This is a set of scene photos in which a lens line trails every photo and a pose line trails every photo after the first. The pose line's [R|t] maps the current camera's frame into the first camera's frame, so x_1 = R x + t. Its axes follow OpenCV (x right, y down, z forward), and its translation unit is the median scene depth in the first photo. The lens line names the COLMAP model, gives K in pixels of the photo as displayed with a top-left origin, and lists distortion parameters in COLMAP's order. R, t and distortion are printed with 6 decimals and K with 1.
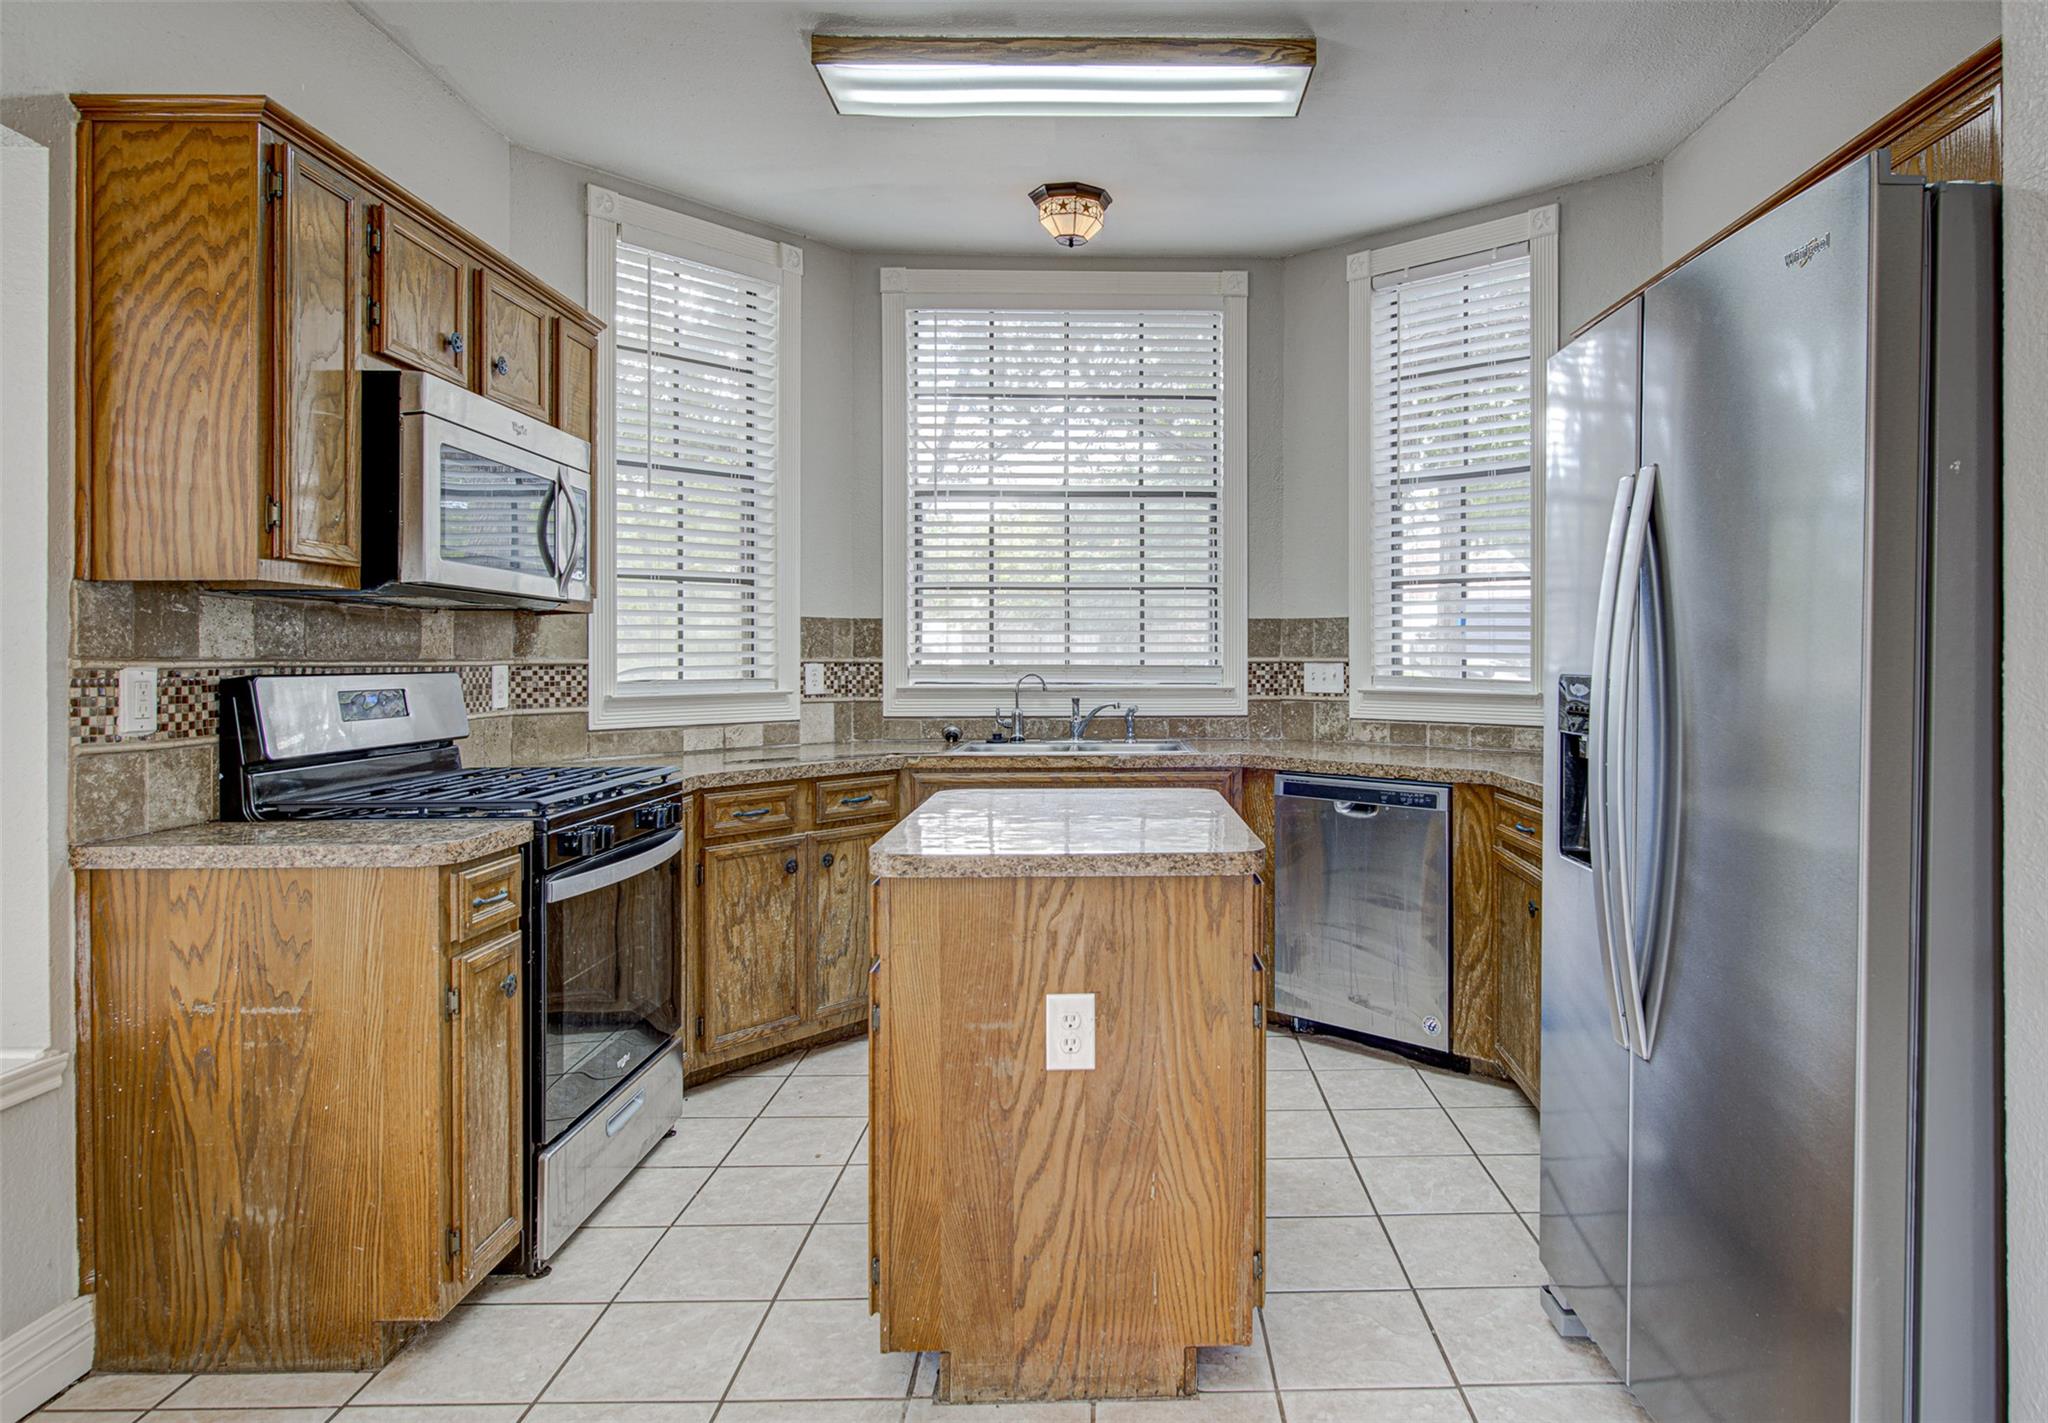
lens RADIAL K [[1195.3, 0, 1146.0], [0, 1195.3, 659.6], [0, 0, 1]] dist [0.001999, -0.004190]
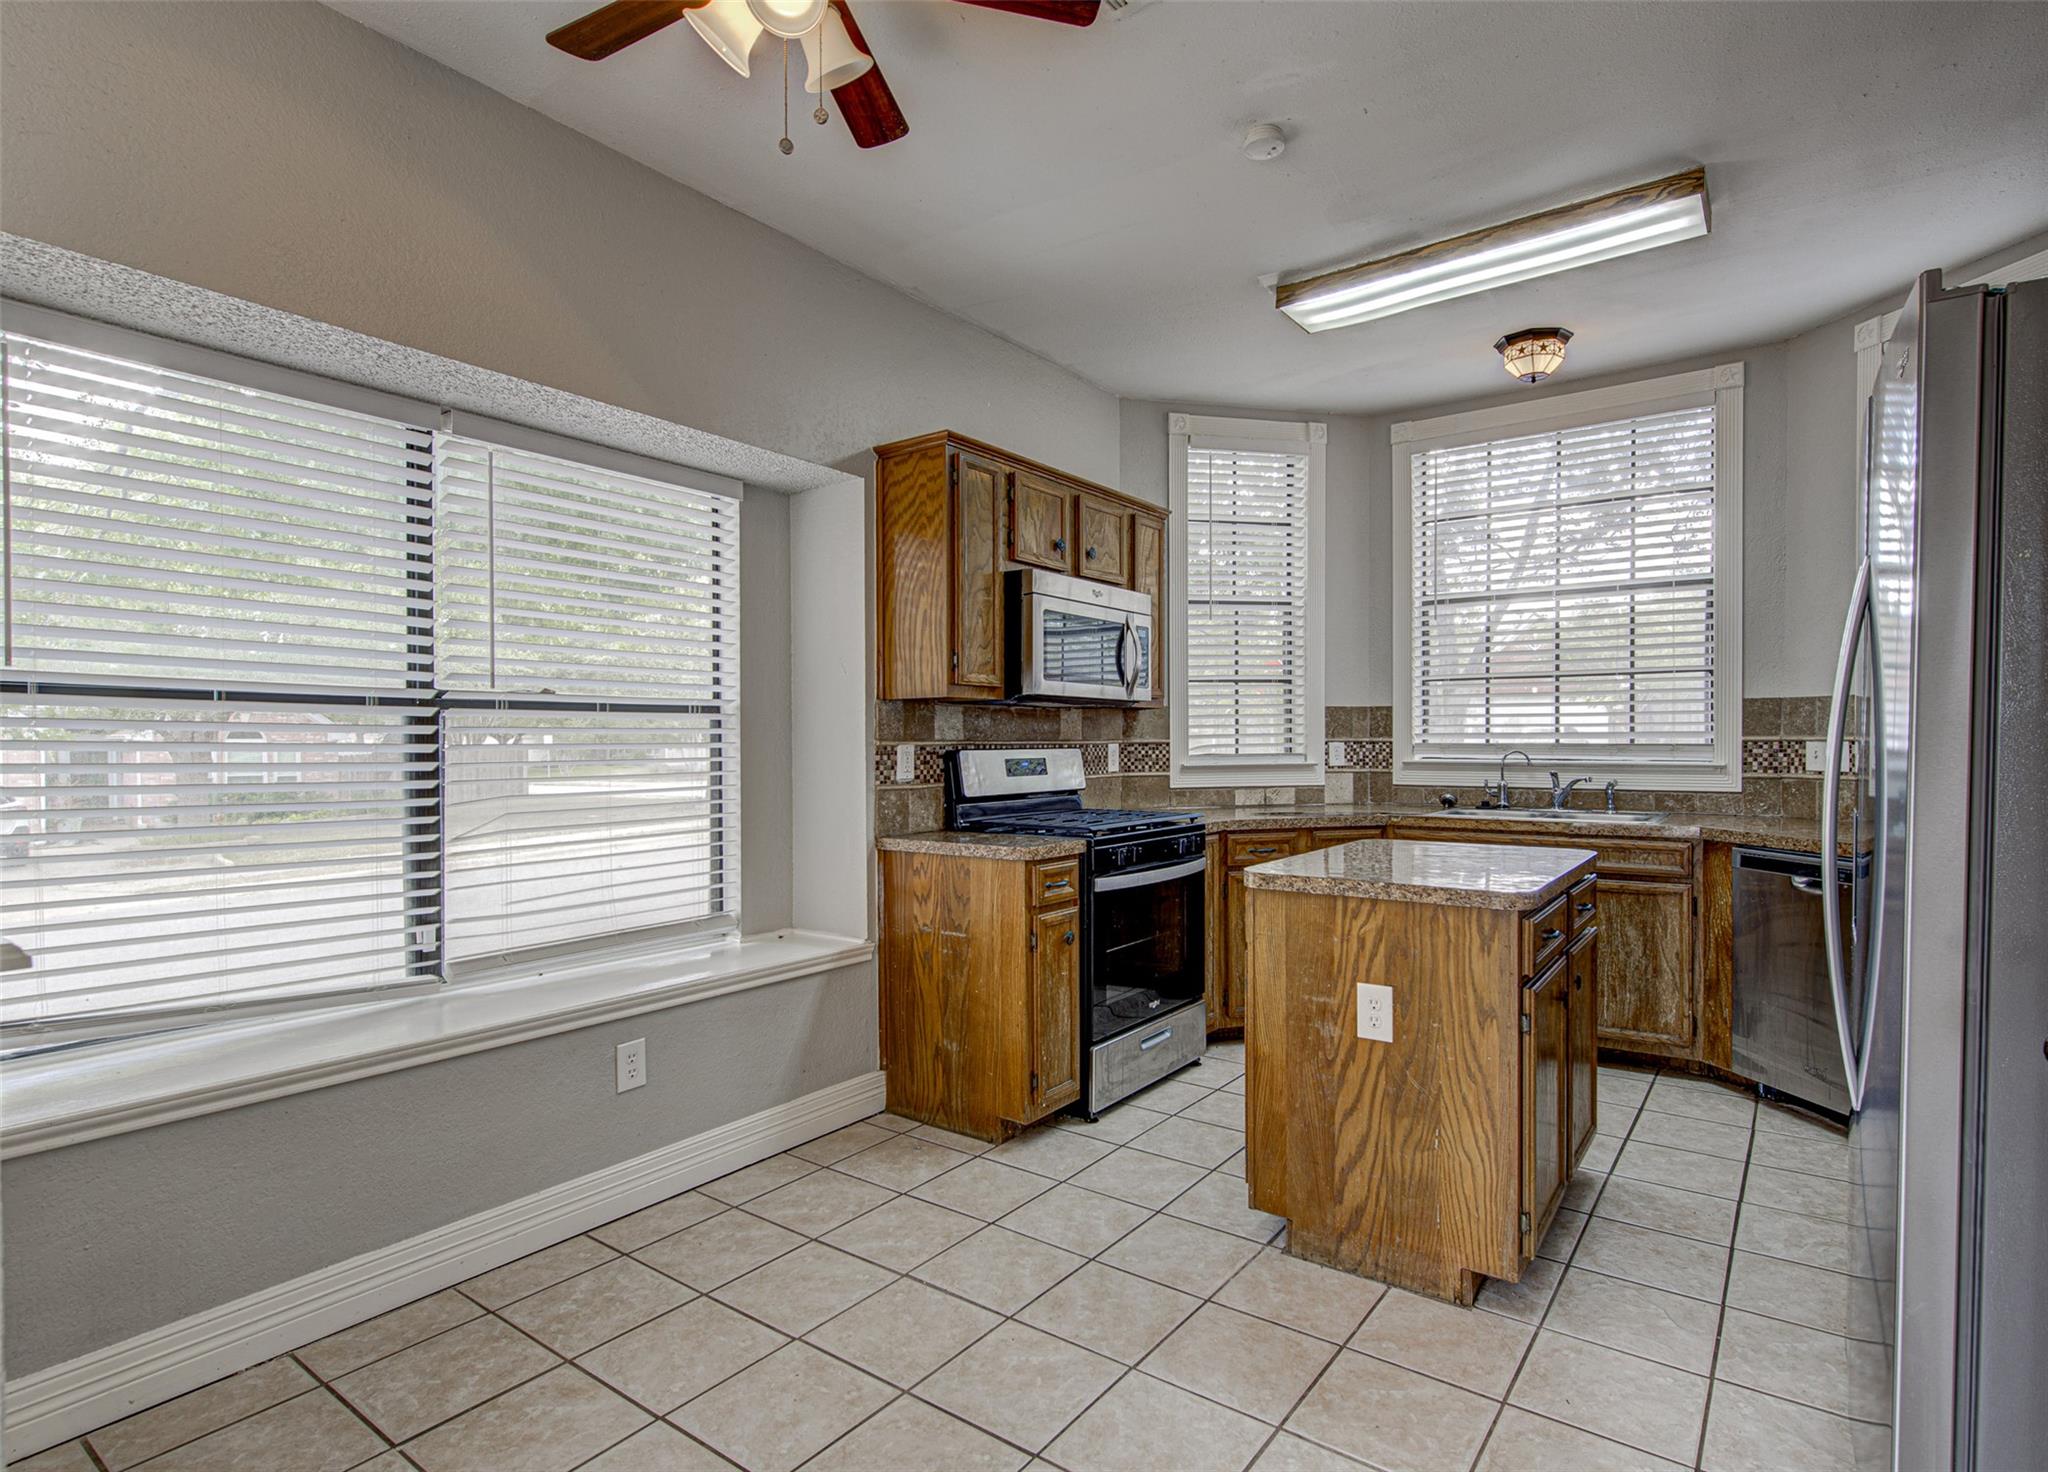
lens RADIAL K [[1034.5, 0, 1072.1], [0, 1034.5, 751.2], [0, 0, 1]] dist [0.003415, -0.003072]
pose [[0.797804, 0.004726, -0.602899, 0.311577], [0.002680, 0.999932, 0.011384, -0.001045], [0.602911, -0.010698, 0.797736, -0.124517]]
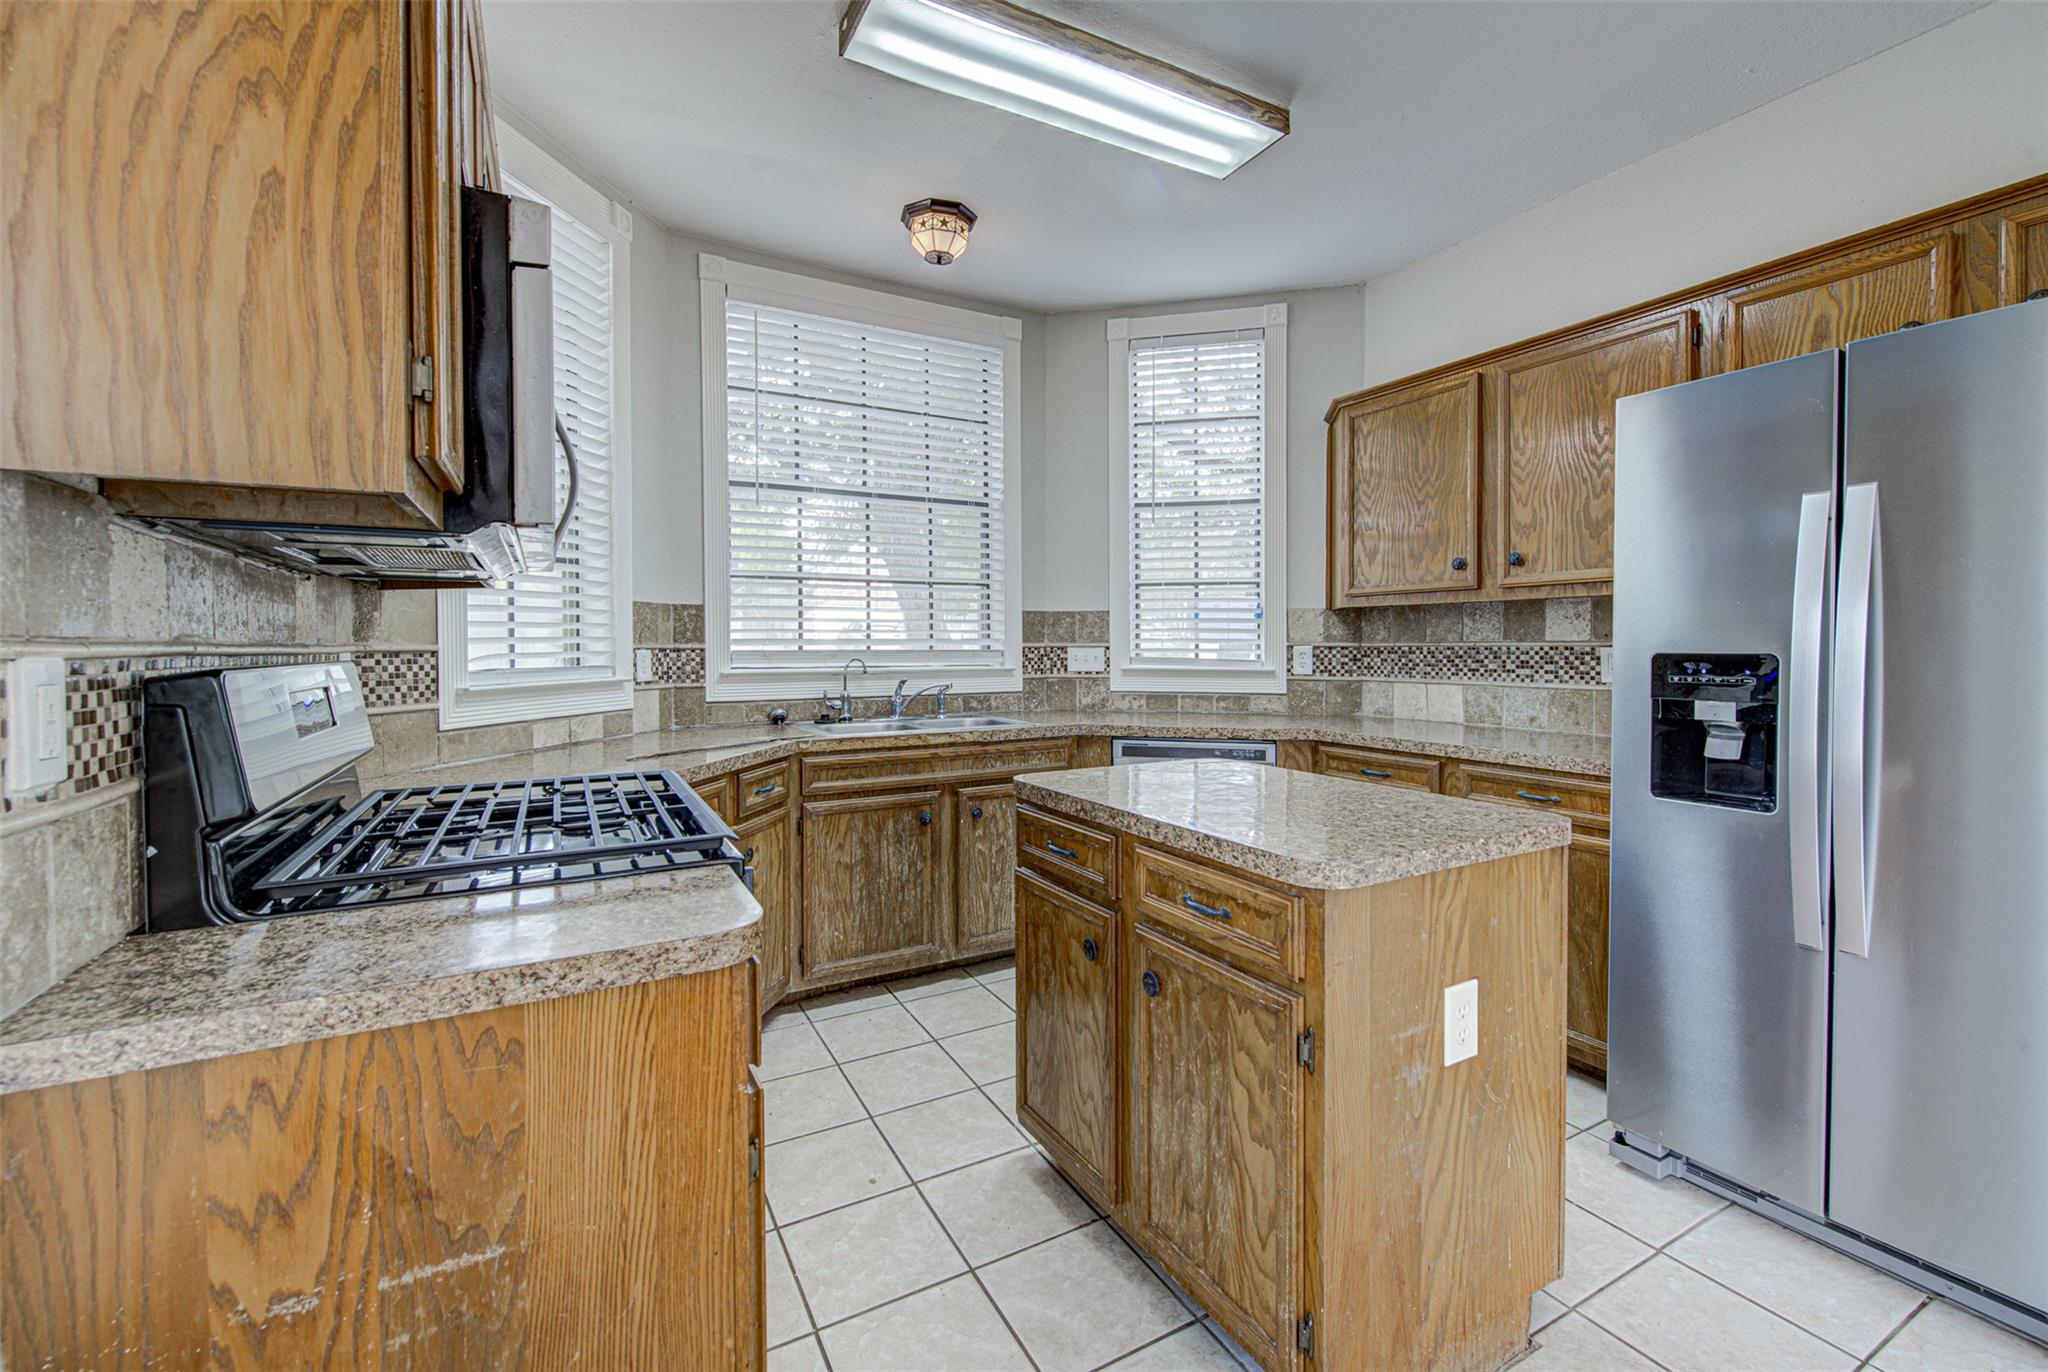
lens RADIAL K [[850.4, 0, 1018.0], [0, 850.4, 657.5], [0, 0, 1]] dist [0.000170, -0.001980]
pose [[0.892947, -0.008983, 0.450071, -0.580142], [0.003590, 0.999911, 0.012836, 0.003532], [-0.450147, -0.009846, 0.892900, 0.457009]]
